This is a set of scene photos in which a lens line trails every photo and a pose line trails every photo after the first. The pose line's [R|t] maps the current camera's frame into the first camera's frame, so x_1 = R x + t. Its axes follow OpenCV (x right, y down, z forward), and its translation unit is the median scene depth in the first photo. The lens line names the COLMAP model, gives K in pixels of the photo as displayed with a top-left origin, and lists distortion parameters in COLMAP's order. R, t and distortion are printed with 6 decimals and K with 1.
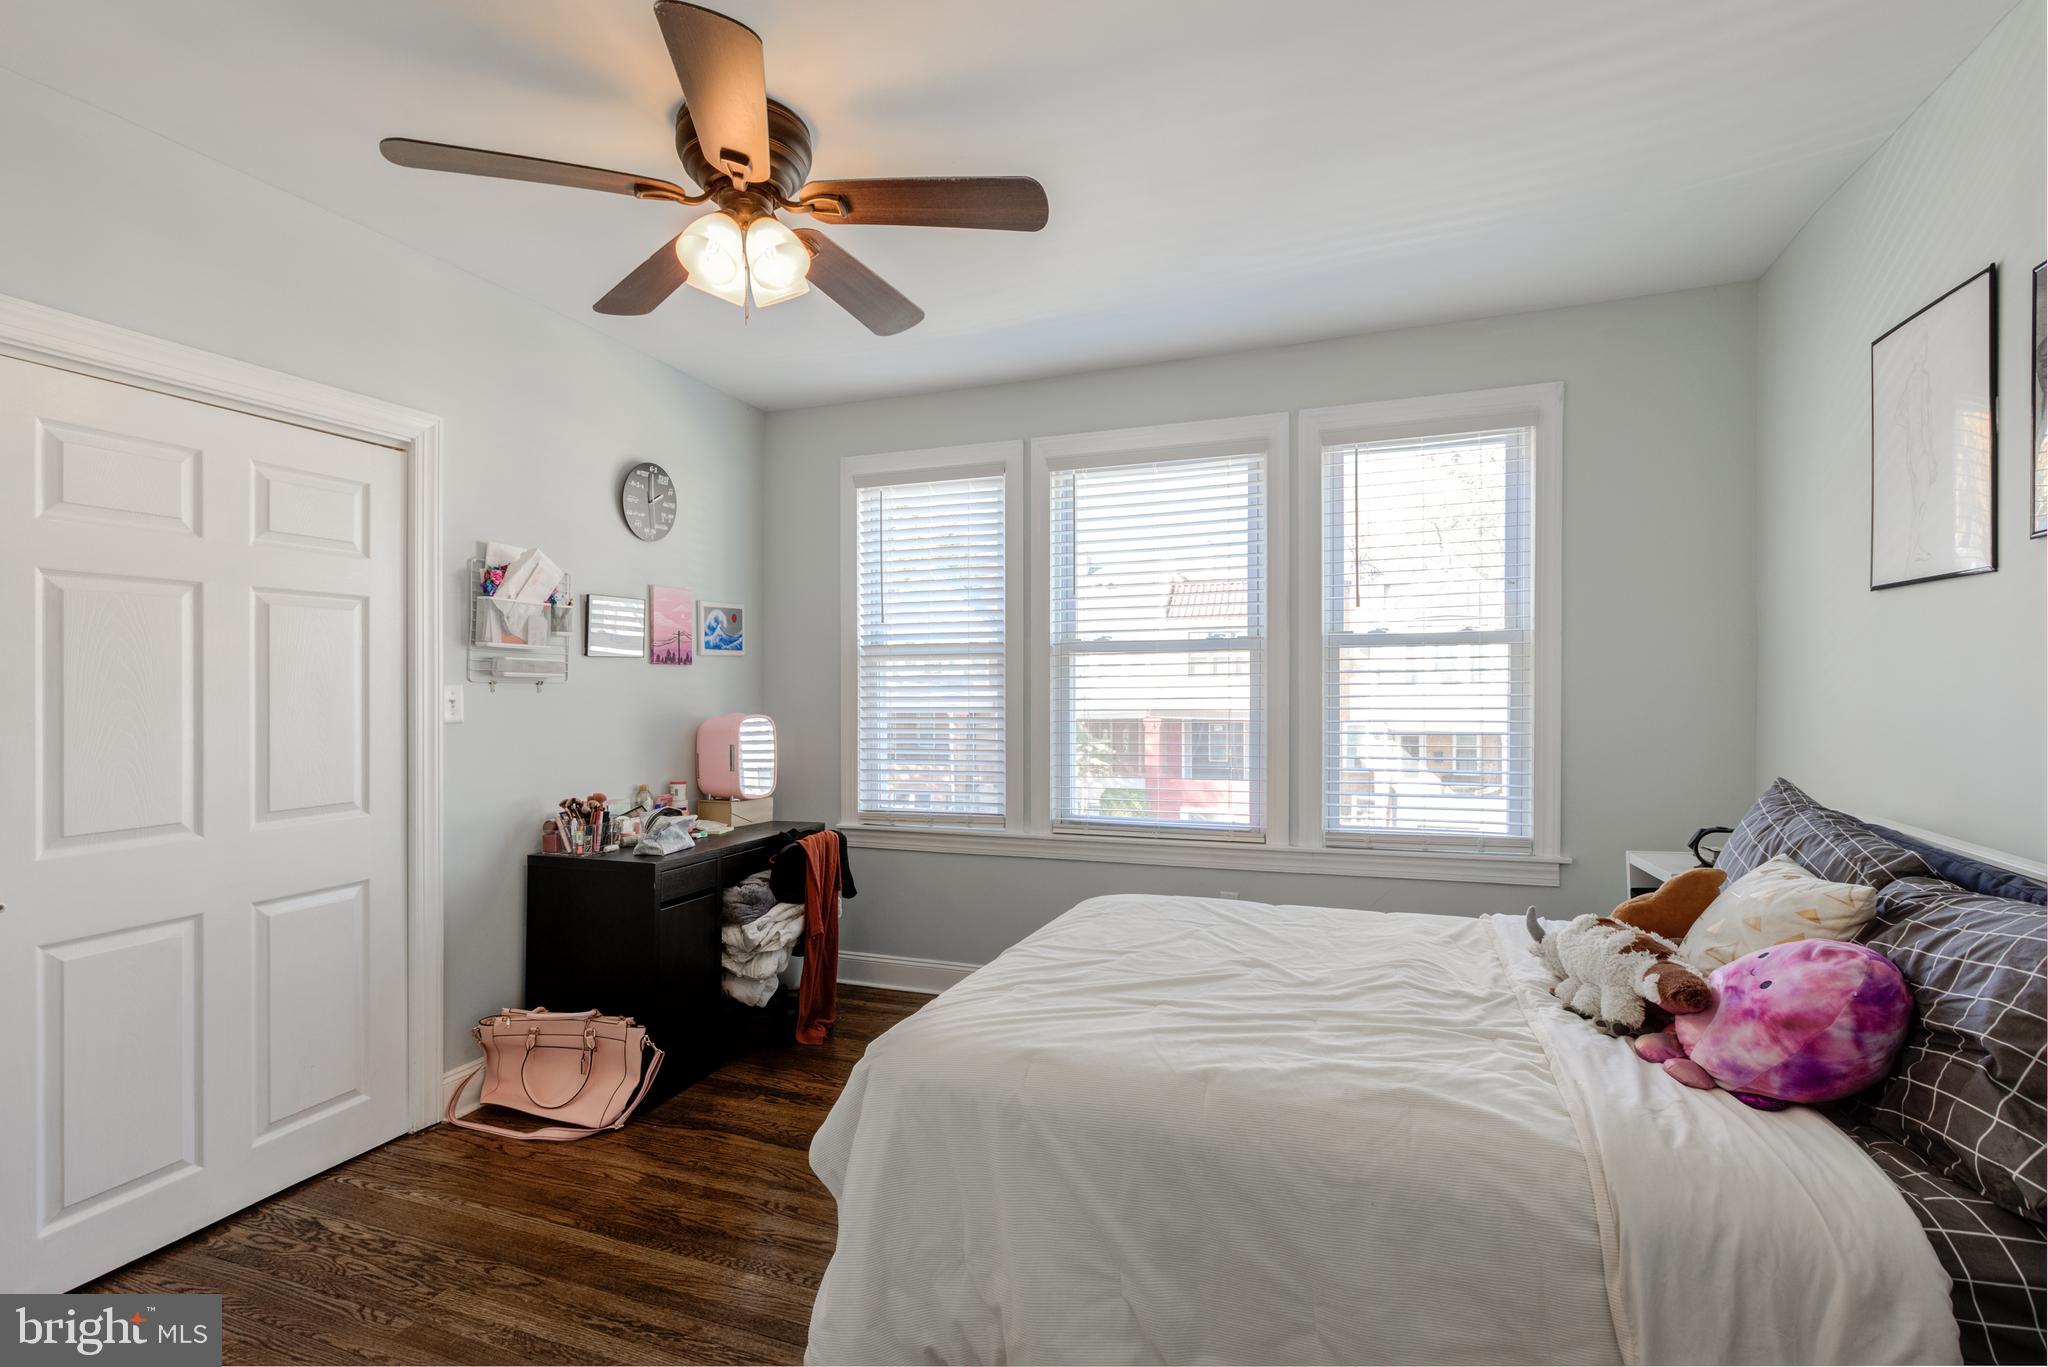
lens RADIAL K [[936.9, 0, 1029.2], [0, 936.9, 681.2], [0, 0, 1]] dist [-0.011087, 0.005280]
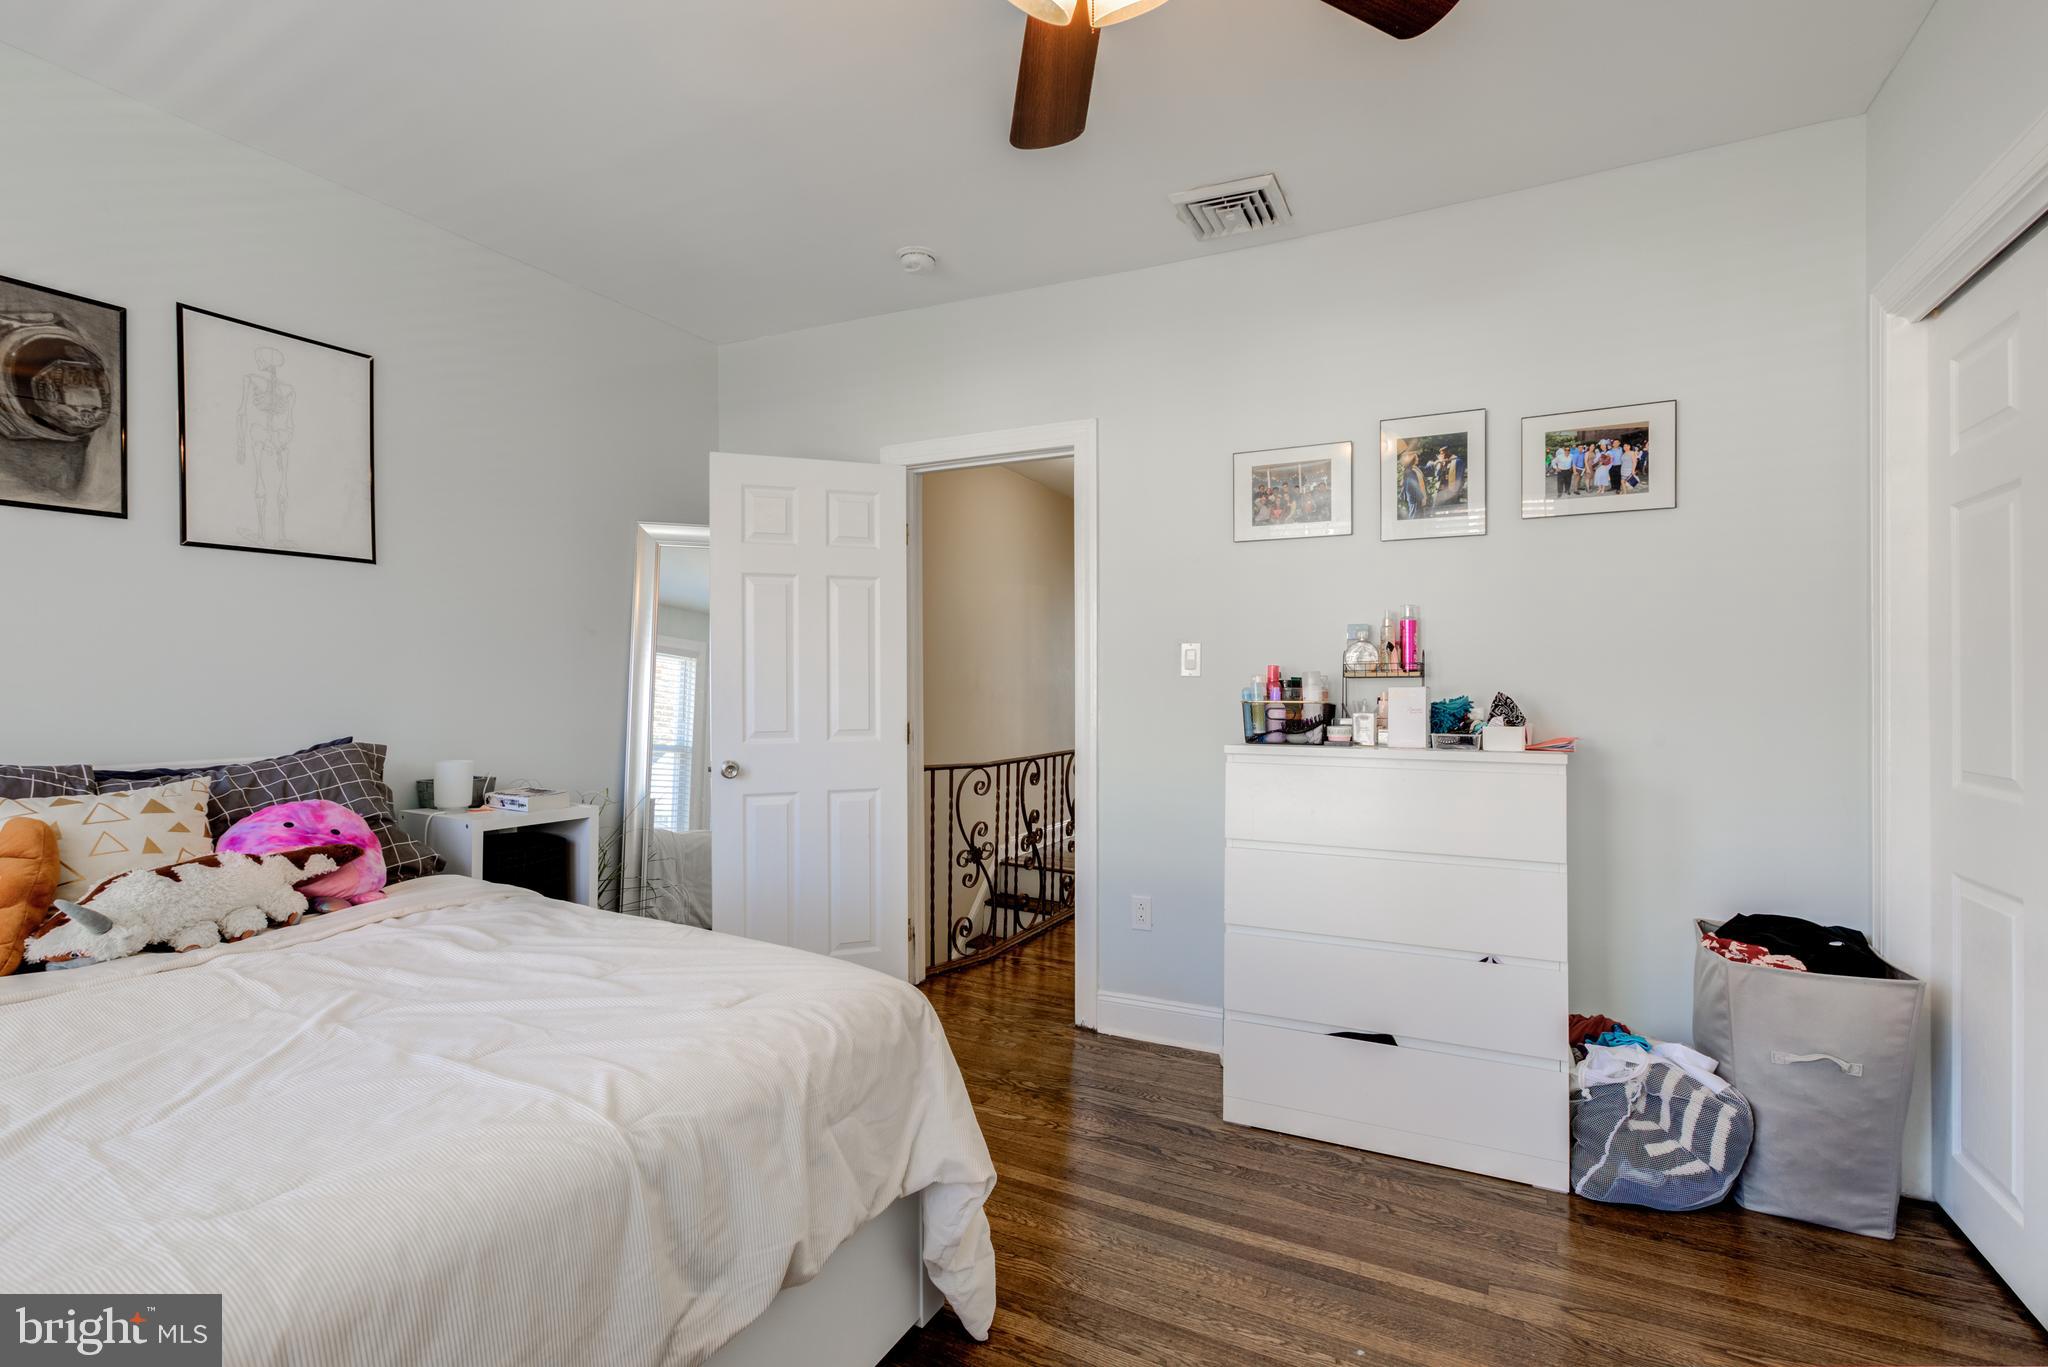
lens RADIAL K [[936.9, 0, 1015.5], [0, 936.9, 677.8], [0, 0, 1]] dist [-0.011087, 0.005280]
pose [[-0.993012, 0.004484, 0.117926, -0.206798], [0.004304, 0.999989, -0.001781, 0.040064], [-0.117933, -0.001261, -0.993021, 1.070079]]
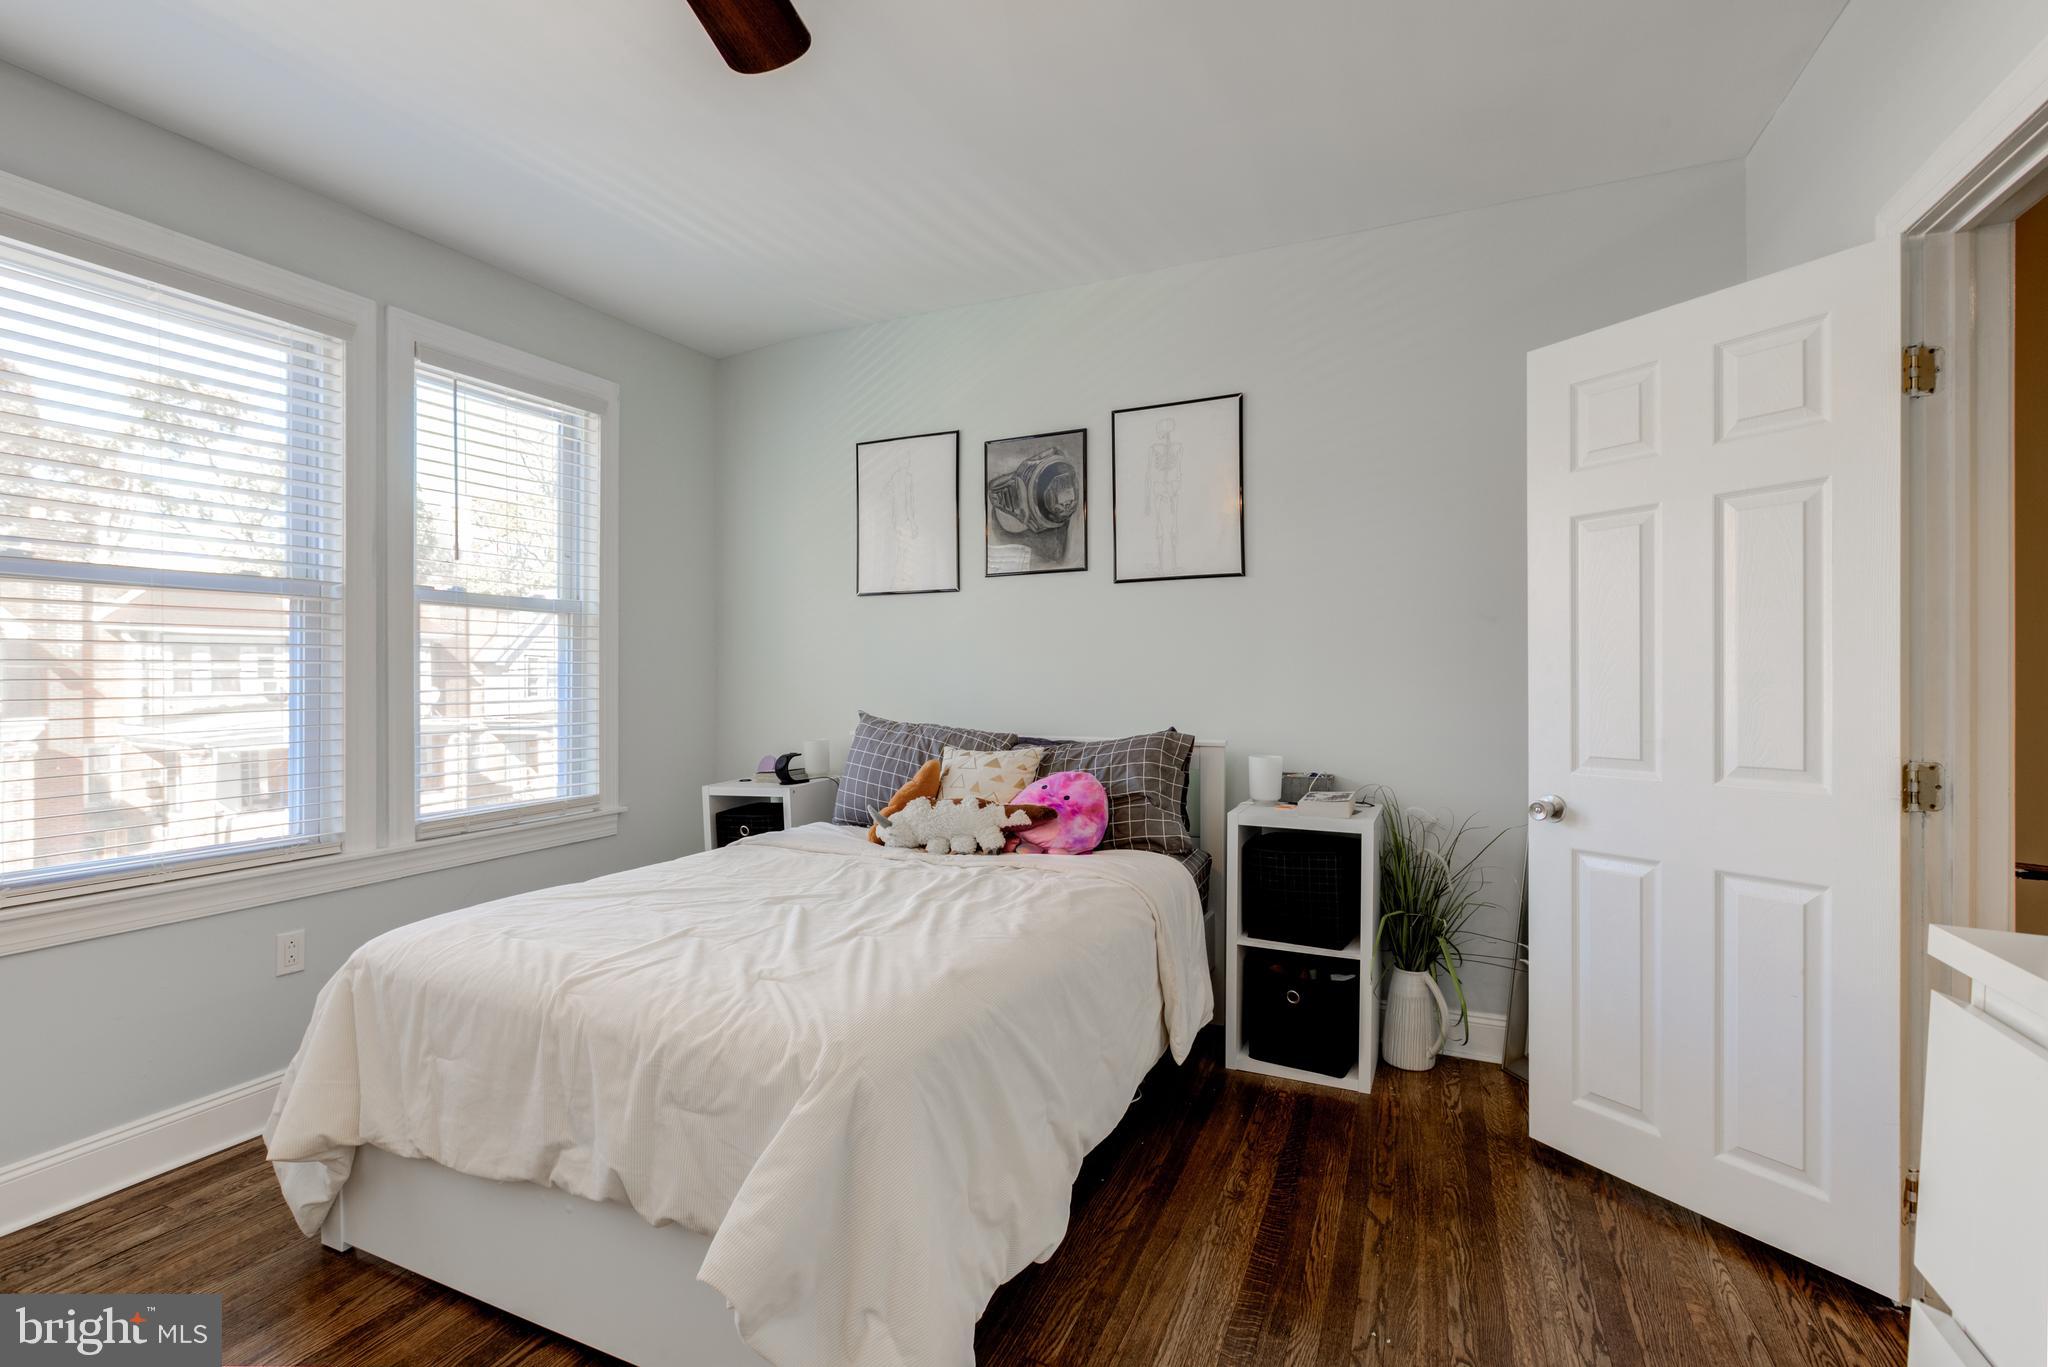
lens RADIAL K [[936.9, 0, 1015.4], [0, 936.9, 689.7], [0, 0, 1]] dist [-0.011087, 0.005280]
pose [[0.070939, -0.005583, 0.997465, -0.513668], [0.004173, 0.999977, 0.005300, 0.042697], [-0.997472, 0.003787, 0.070960, 0.441108]]
